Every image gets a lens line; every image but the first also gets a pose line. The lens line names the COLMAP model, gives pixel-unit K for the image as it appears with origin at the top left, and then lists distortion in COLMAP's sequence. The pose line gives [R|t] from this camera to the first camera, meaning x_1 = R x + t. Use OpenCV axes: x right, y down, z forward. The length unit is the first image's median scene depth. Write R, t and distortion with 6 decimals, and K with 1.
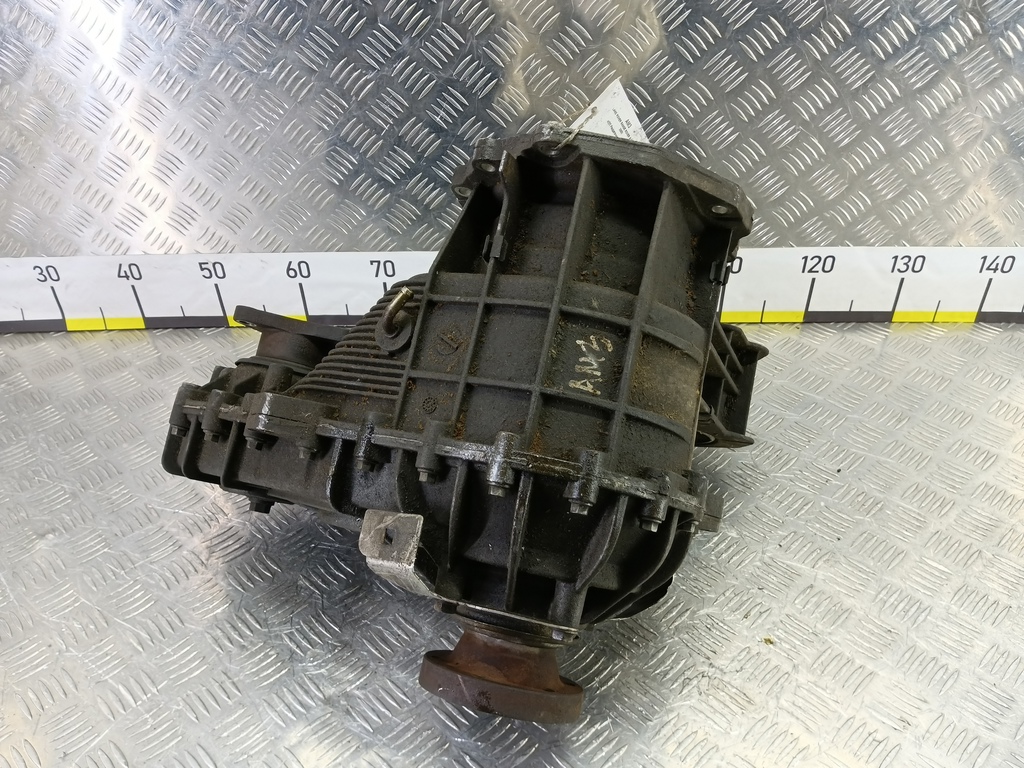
lens RADIAL K [[845.1, 0, 505.4], [0, 845.1, 387.9], [0, 0, 1]] dist [-0.044527, -0.021635]
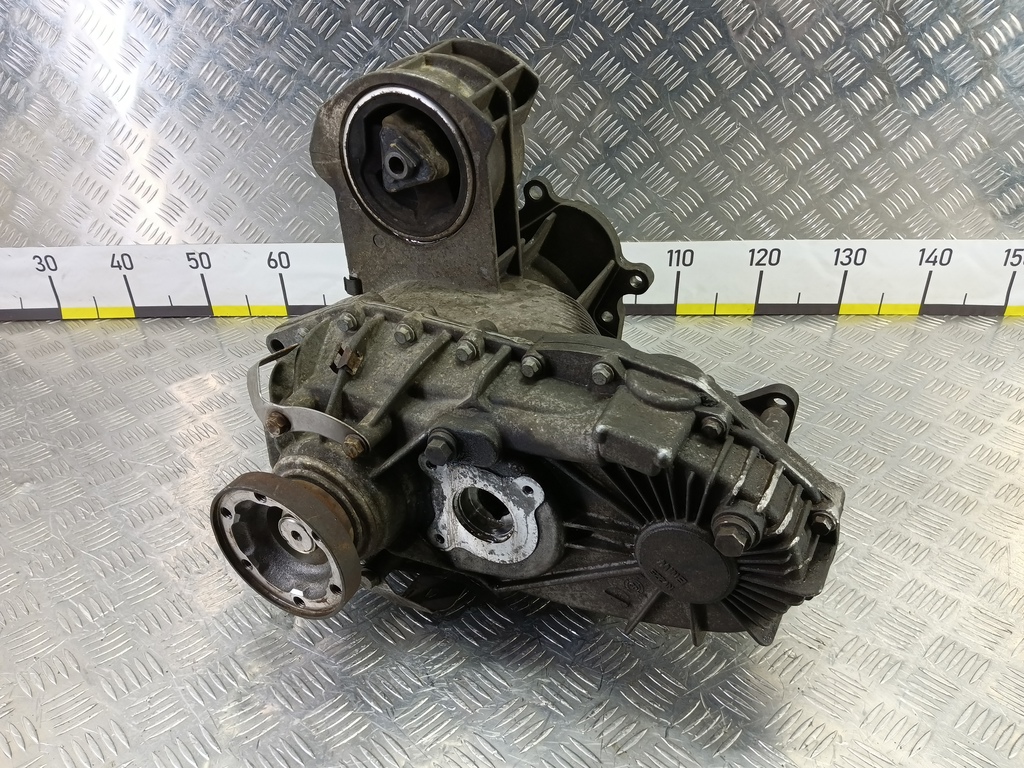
lens RADIAL K [[845.1, 0, 510.9], [0, 845.1, 388.8], [0, 0, 1]] dist [-0.044527, -0.021635]
pose [[0.999911, 0.009909, -0.008921, 0.070033], [-0.010609, 0.996561, -0.082178, 0.124702], [0.008076, 0.082265, 0.996578, -0.056971]]
